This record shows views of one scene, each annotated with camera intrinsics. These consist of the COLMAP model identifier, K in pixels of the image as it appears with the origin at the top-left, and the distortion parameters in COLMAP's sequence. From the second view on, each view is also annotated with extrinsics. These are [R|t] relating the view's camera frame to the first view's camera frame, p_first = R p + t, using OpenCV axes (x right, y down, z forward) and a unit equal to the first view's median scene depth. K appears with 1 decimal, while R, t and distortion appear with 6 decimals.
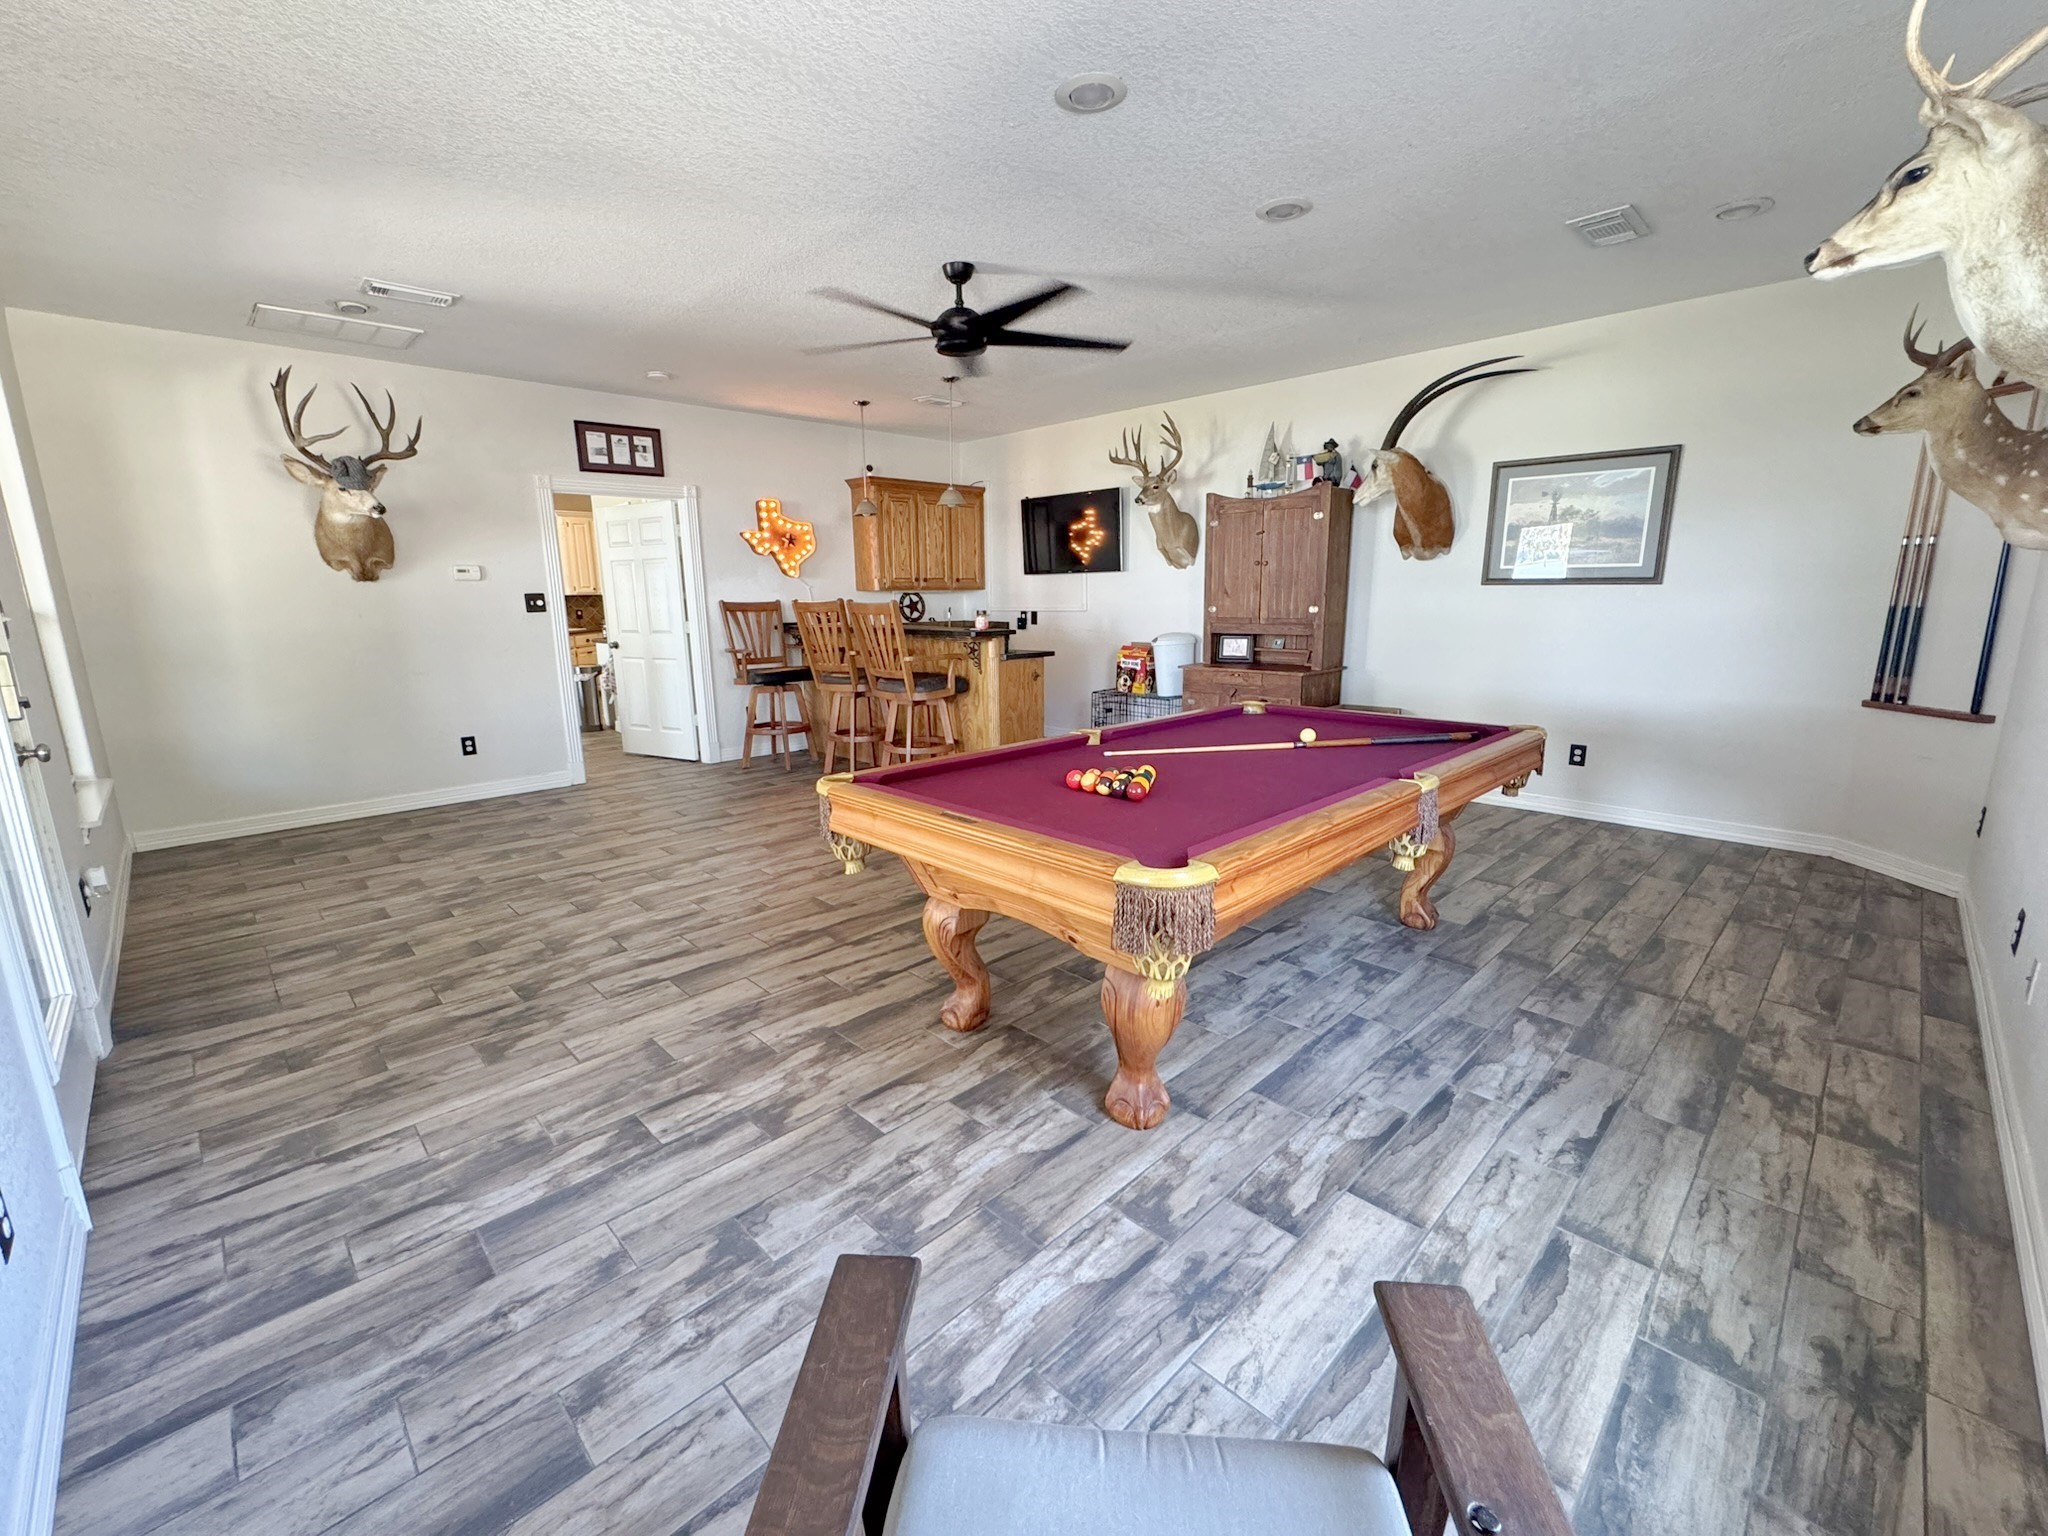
lens RADIAL K [[854.9, 0, 1024.0], [0, 854.9, 768.0], [0, 0, 1]] dist [-0.001373, -0.000185]
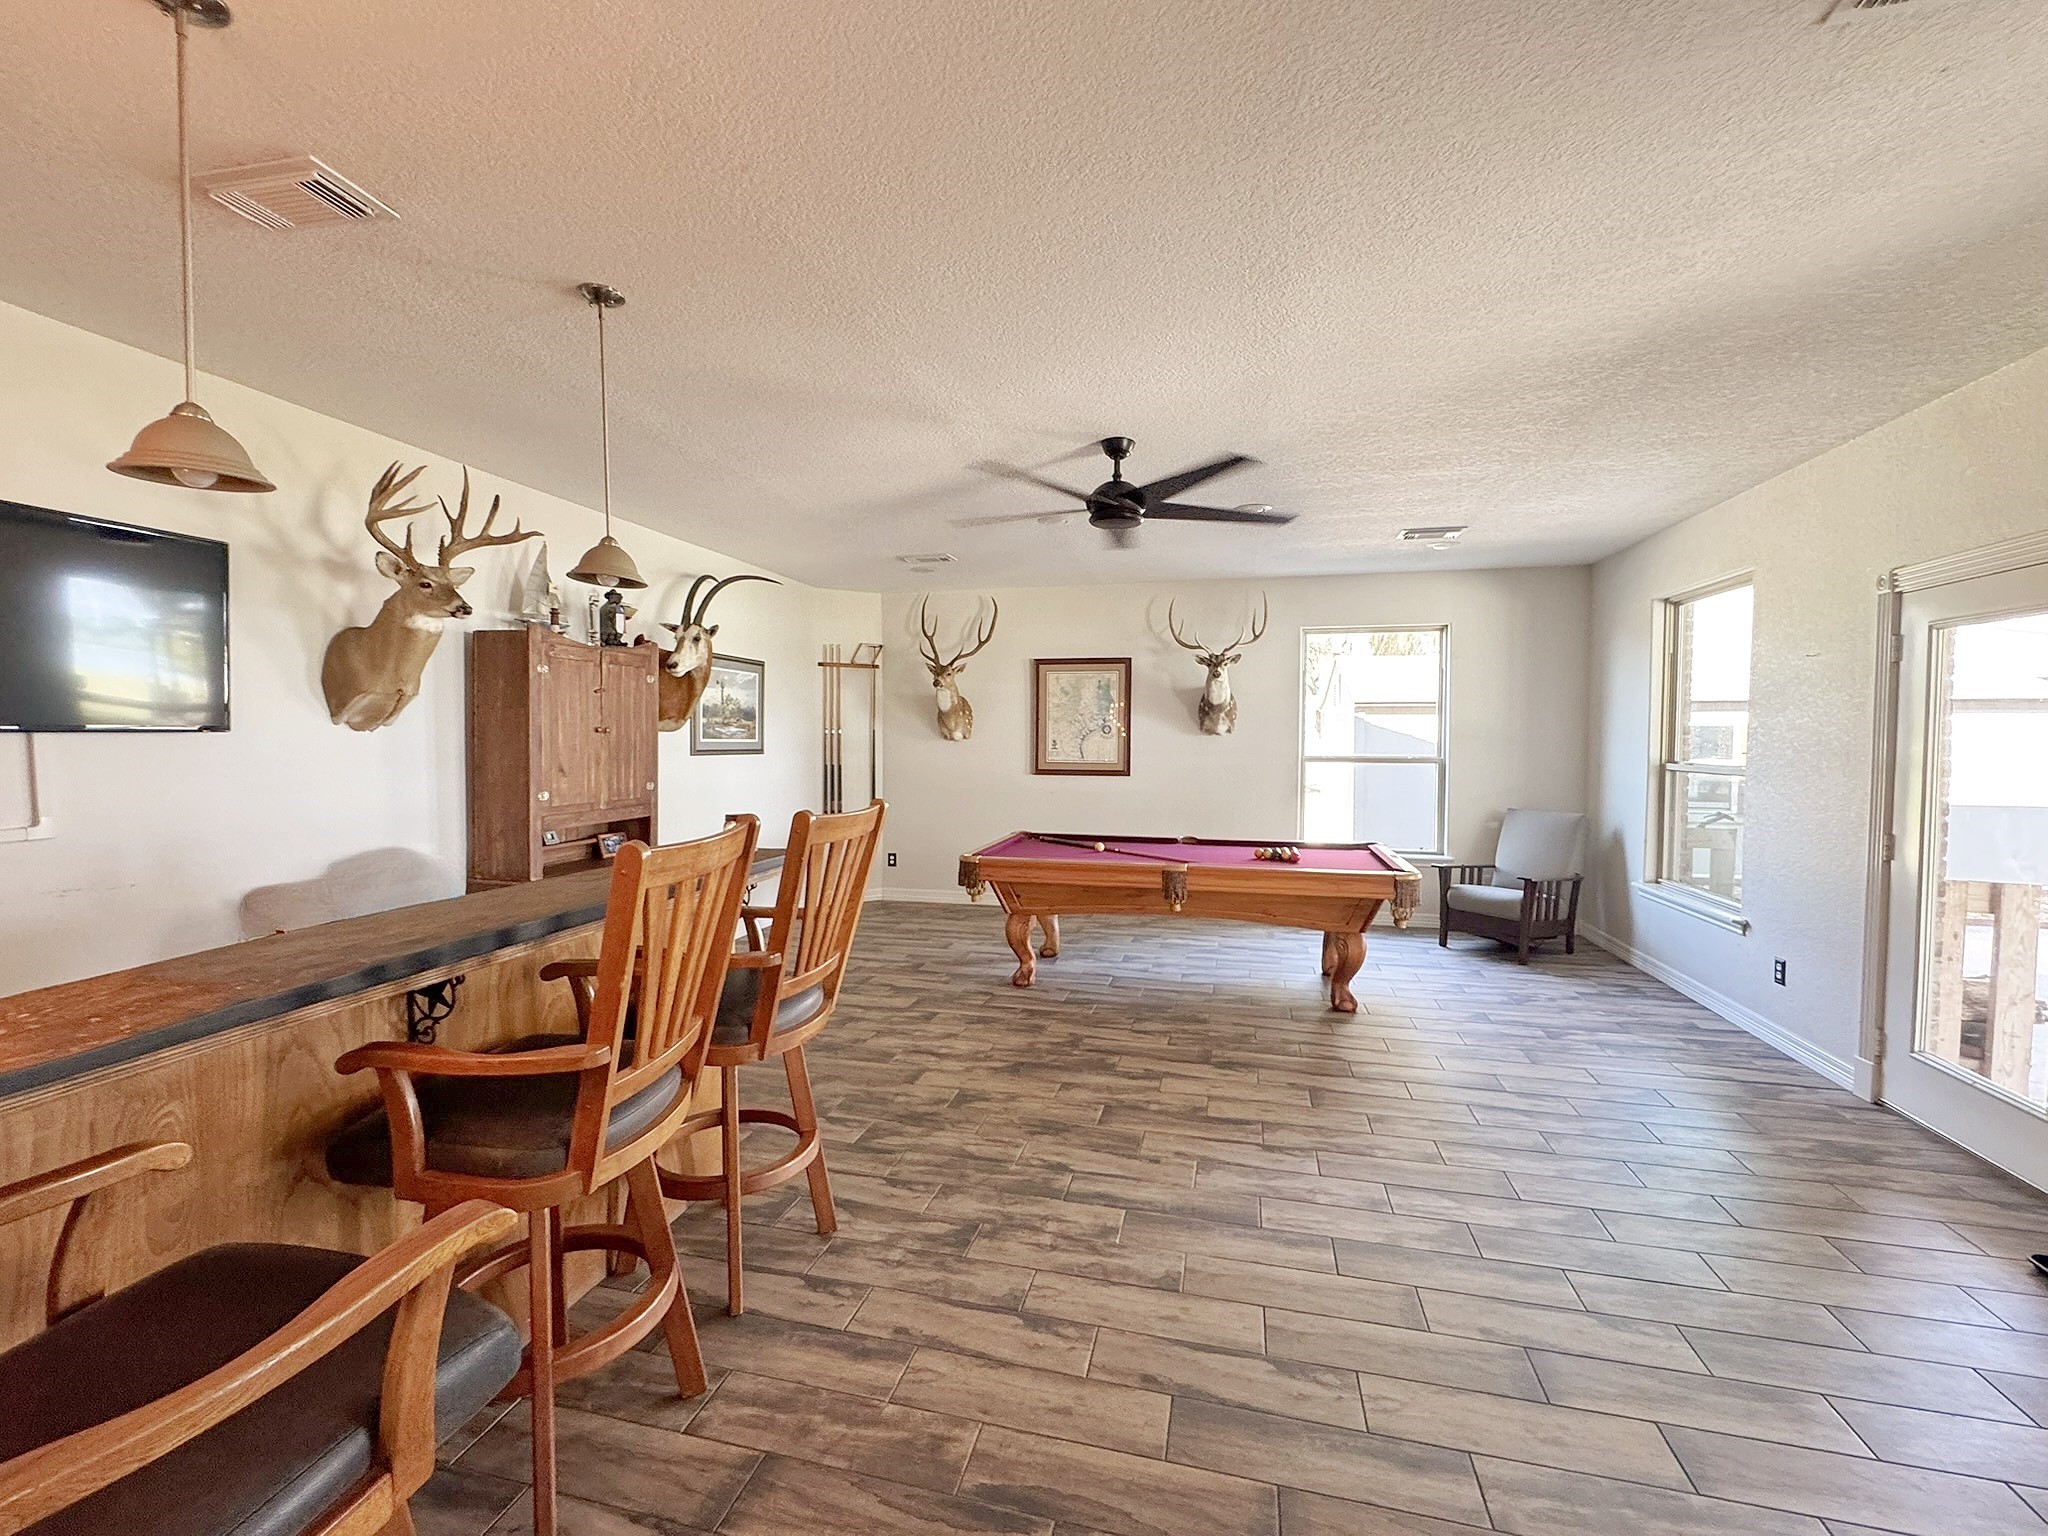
lens RADIAL K [[854.9, 0, 1024.0], [0, 854.9, 768.0], [0, 0, 1]] dist [-0.001373, -0.000185]
pose [[-0.518753, -0.024025, 0.854587, -0.983397], [0.175999, 0.975193, 0.134251, -0.427436], [-0.836612, 0.220050, -0.501656, 1.890054]]
